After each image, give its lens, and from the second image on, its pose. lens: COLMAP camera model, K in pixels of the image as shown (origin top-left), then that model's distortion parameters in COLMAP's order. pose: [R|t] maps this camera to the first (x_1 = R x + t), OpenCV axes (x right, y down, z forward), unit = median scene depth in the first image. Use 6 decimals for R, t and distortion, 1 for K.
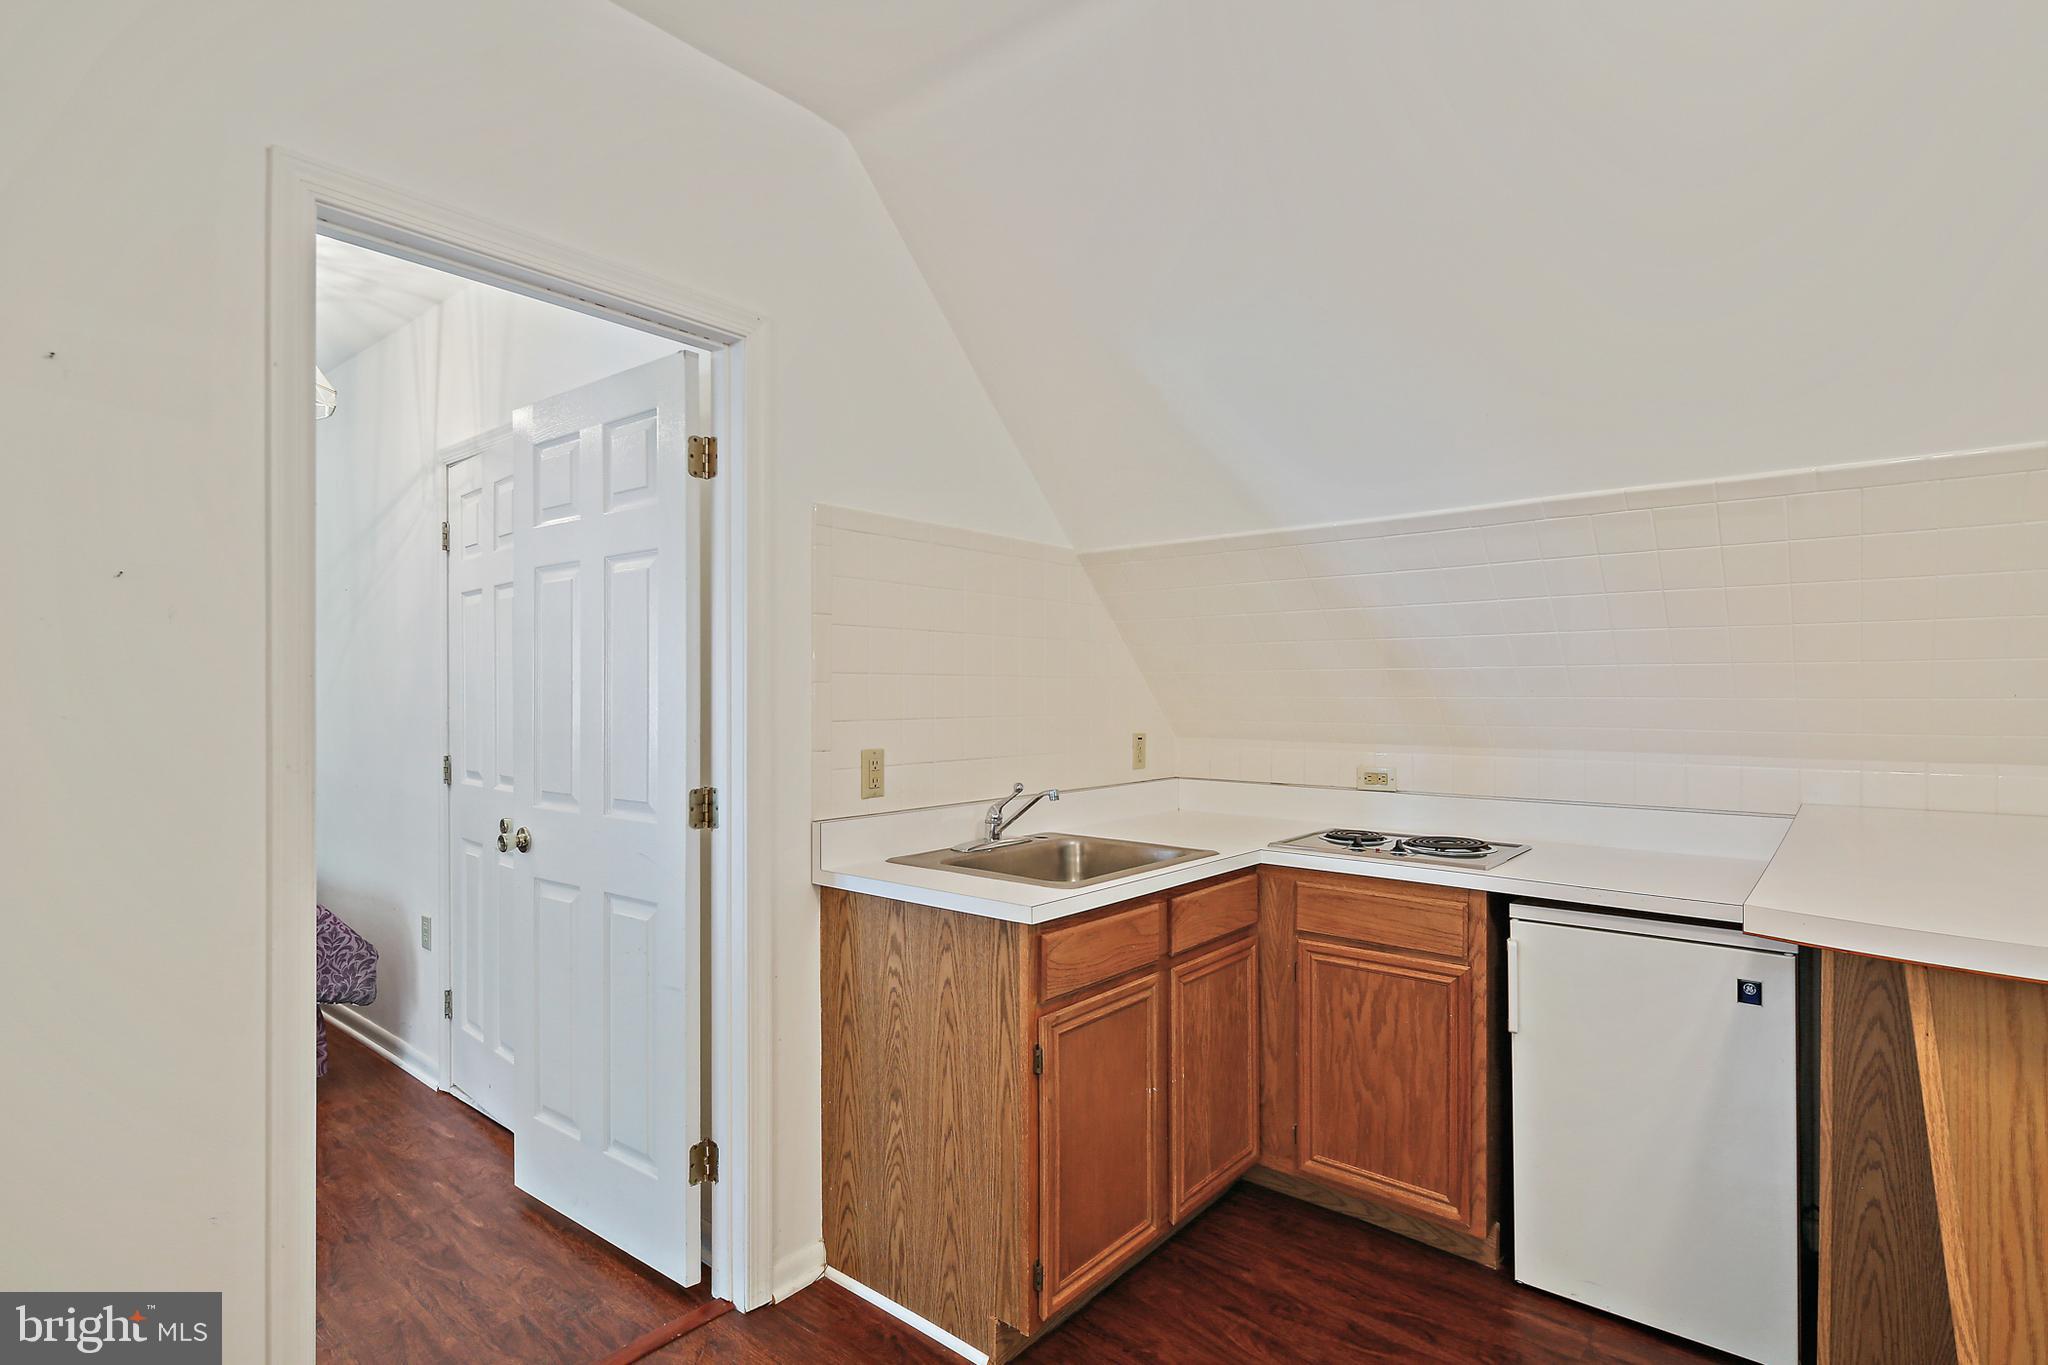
lens RADIAL K [[994.9, 0, 1026.7], [0, 994.9, 689.1], [0, 0, 1]] dist [0.004809, -0.001169]
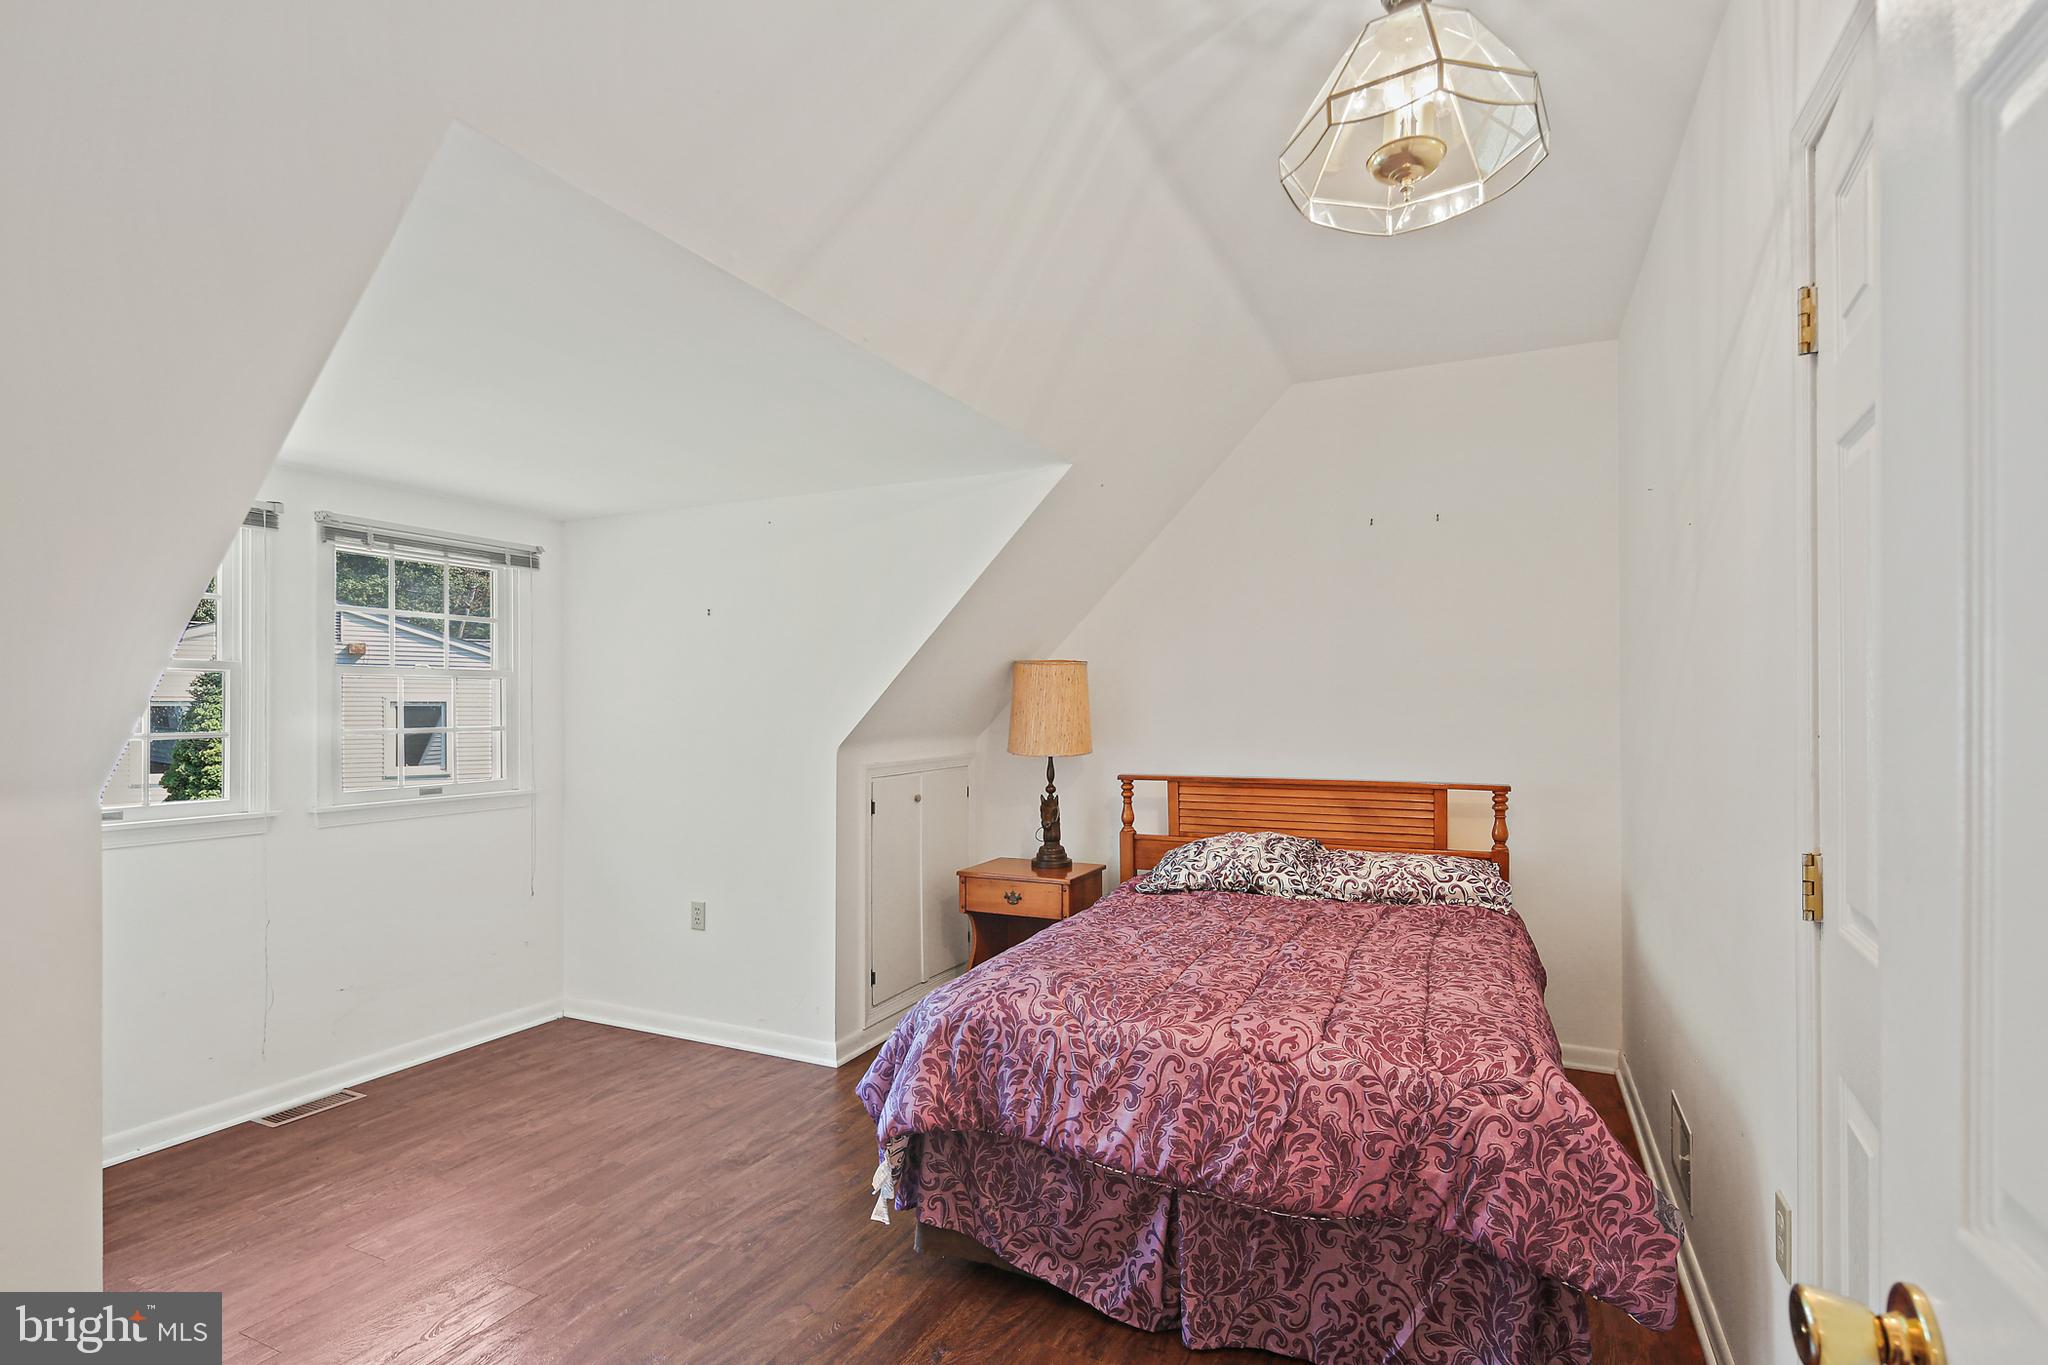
lens RADIAL K [[994.9, 0, 1025.3], [0, 994.9, 695.0], [0, 0, 1]] dist [0.004809, -0.001169]
pose [[0.231434, -0.000186, -0.972851, -0.256144], [0.001057, 0.999999, 0.000060, 0.001151], [0.972850, -0.001042, 0.231434, 0.588853]]
